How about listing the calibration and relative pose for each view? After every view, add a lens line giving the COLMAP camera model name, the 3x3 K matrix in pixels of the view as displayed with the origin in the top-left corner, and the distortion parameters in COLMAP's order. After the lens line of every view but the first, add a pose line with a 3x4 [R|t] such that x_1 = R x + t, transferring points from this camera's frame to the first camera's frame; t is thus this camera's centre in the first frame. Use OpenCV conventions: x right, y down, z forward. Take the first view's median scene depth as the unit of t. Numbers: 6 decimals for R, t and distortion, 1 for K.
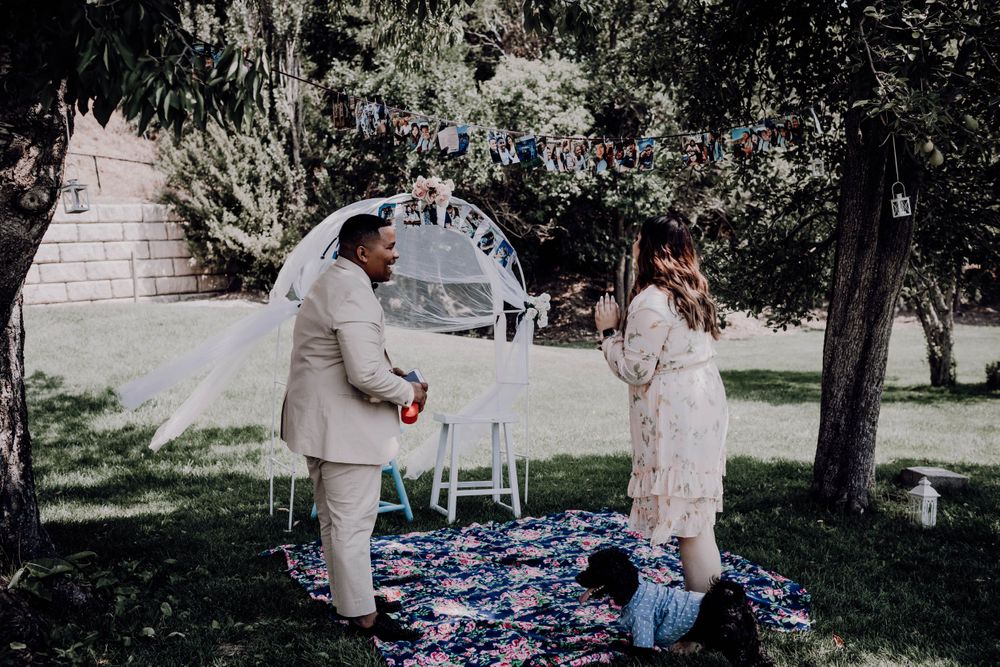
lens RADIAL K [[982.5, 0, 511.4], [0, 982.5, 324.6], [0, 0, 1]] dist [-0.095157, 0.121969]
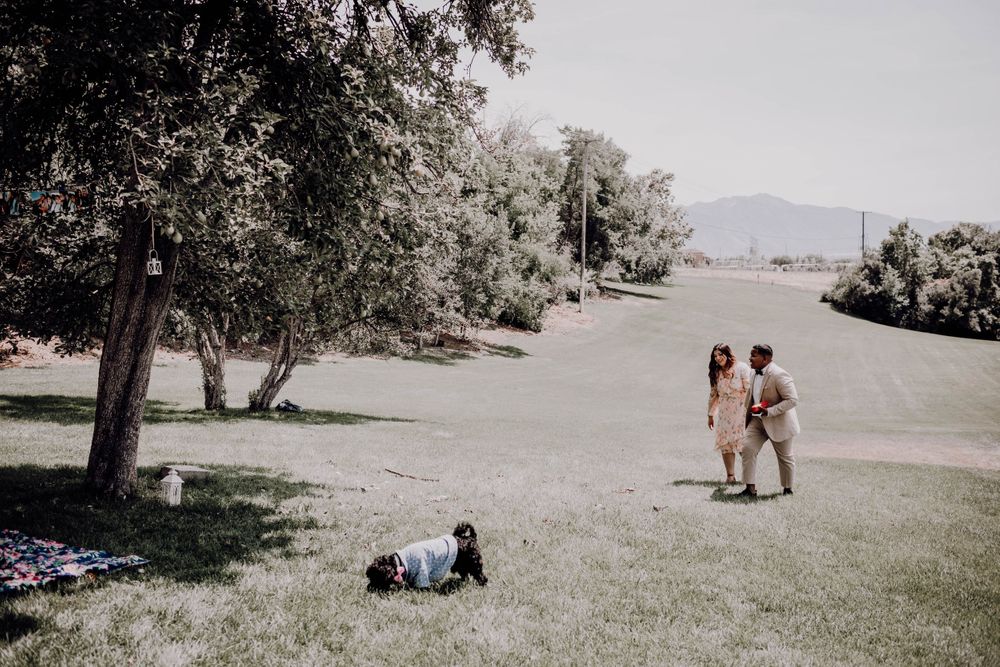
lens RADIAL K [[982.5, 0, 511.4], [0, 982.5, 324.6], [0, 0, 1]] dist [-0.095157, 0.121969]
pose [[0.776399, 0.052023, 0.628090, -0.056036], [-0.028957, 0.998479, -0.046907, 0.008313], [-0.629576, 0.018231, 0.776725, -0.306824]]
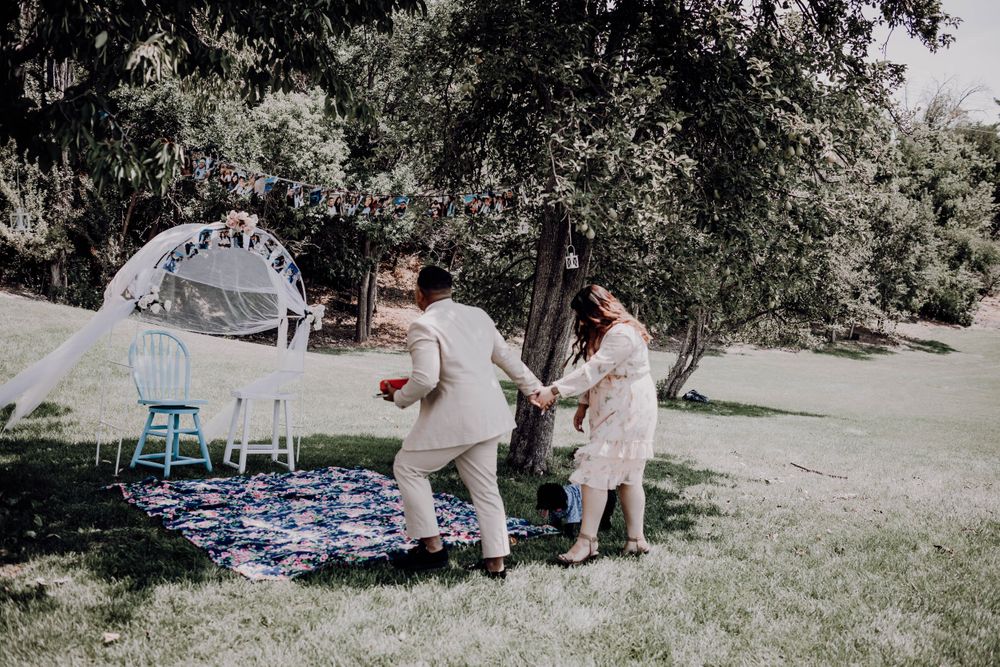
lens RADIAL K [[988.5, 0, 497.4], [0, 988.5, 330.8], [0, 0, 1]] dist [-0.049800, 0.015428]
pose [[0.965831, 0.054369, 0.253405, -0.069219], [-0.052427, 0.998521, -0.014414, 0.010073], [-0.253813, 0.000636, 0.967253, -0.343313]]
